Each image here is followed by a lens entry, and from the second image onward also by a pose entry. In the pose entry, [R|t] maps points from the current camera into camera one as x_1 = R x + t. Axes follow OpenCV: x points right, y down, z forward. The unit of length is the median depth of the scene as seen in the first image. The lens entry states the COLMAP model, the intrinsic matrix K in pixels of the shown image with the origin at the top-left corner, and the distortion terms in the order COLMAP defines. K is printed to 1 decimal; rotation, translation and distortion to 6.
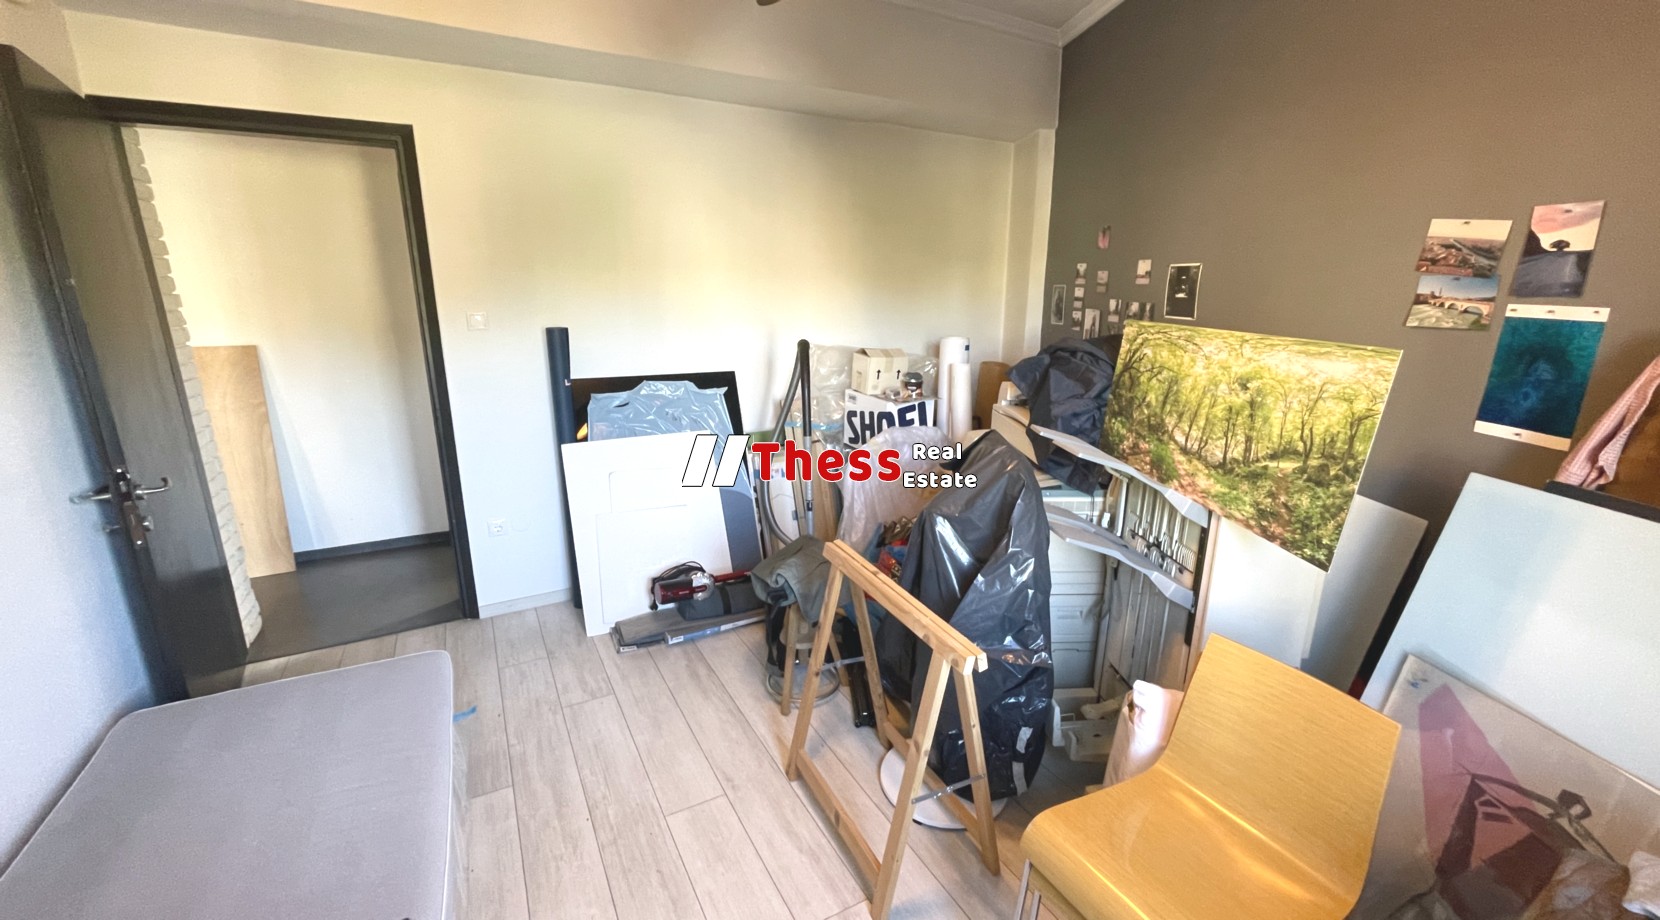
lens RADIAL K [[670.7, 0, 829.5], [0, 670.7, 455.3], [0, 0, 1]] dist [-0.001383, 0.000901]
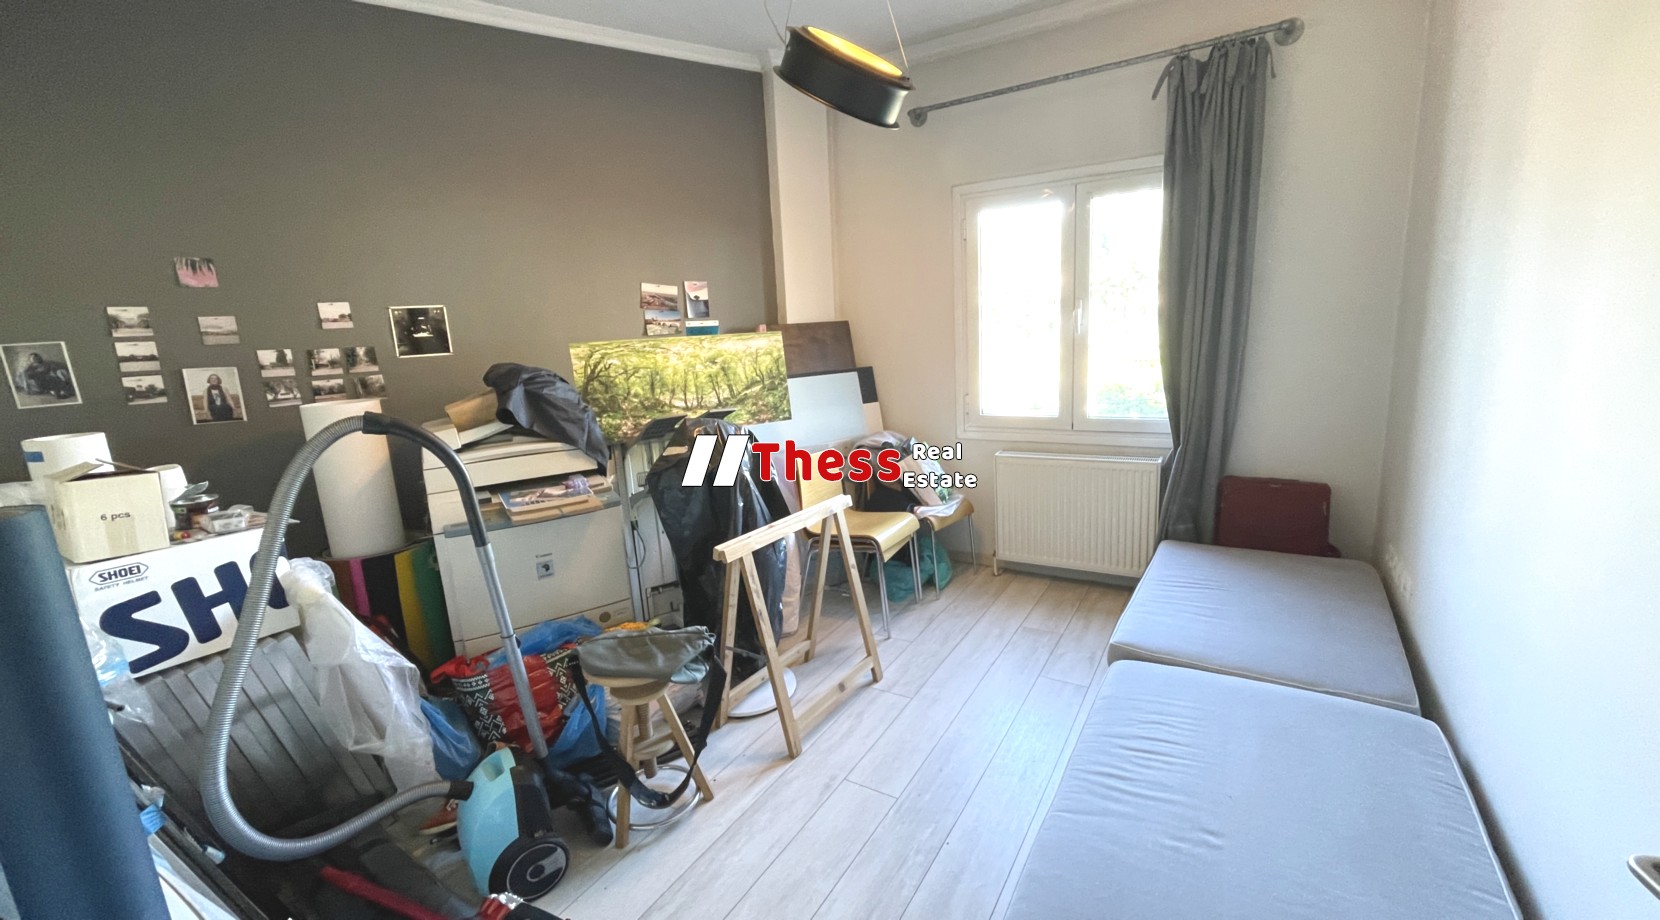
lens RADIAL K [[670.7, 0, 829.5], [0, 670.7, 455.3], [0, 0, 1]] dist [-0.001383, 0.000901]
pose [[-0.491139, -0.148191, 0.858383, -1.186224], [0.266811, 0.912466, 0.310189, -0.350726], [-0.829213, 0.381372, -0.408609, 1.537698]]
